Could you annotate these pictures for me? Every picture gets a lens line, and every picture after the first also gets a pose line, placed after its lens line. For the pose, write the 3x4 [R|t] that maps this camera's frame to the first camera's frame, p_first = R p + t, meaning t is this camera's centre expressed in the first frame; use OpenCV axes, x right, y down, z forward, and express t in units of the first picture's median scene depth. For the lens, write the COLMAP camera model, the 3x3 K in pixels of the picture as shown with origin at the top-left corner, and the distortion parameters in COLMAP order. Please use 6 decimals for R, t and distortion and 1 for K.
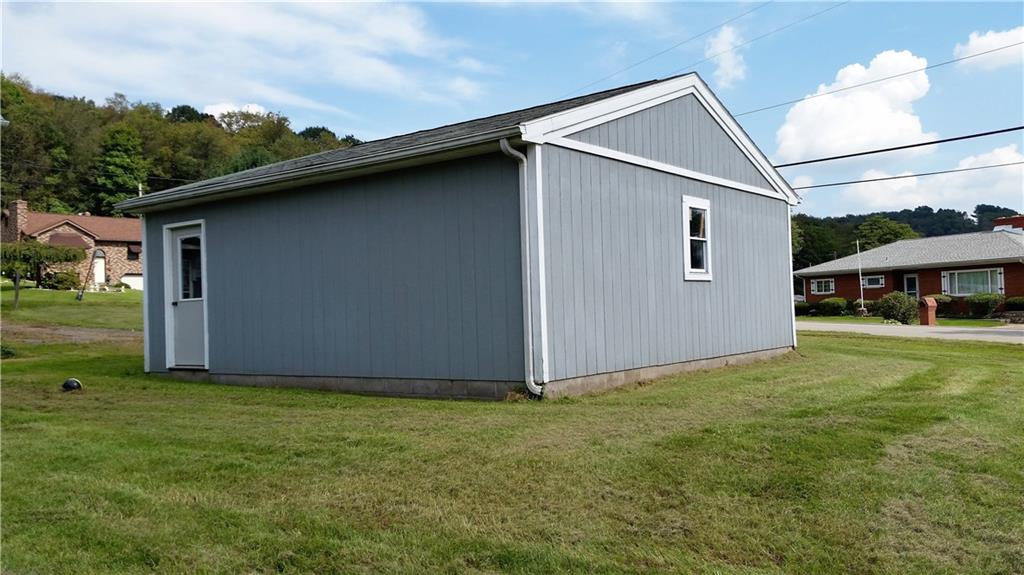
lens RADIAL K [[828.8, 0, 512.7], [0, 828.8, 291.2], [0, 0, 1]] dist [0.146747, -0.348481]
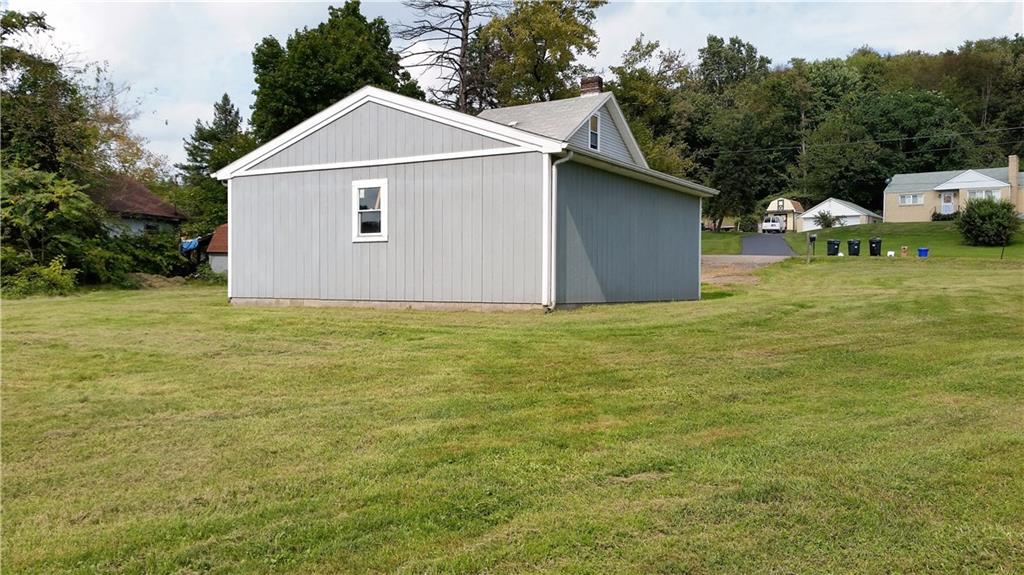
lens RADIAL K [[828.8, 0, 512.7], [0, 828.8, 291.2], [0, 0, 1]] dist [0.146747, -0.348481]
pose [[0.102497, 0.036855, -0.994050, 1.371747], [0.011271, 0.999206, 0.038209, 0.015628], [0.994669, -0.015120, 0.102000, 0.947422]]
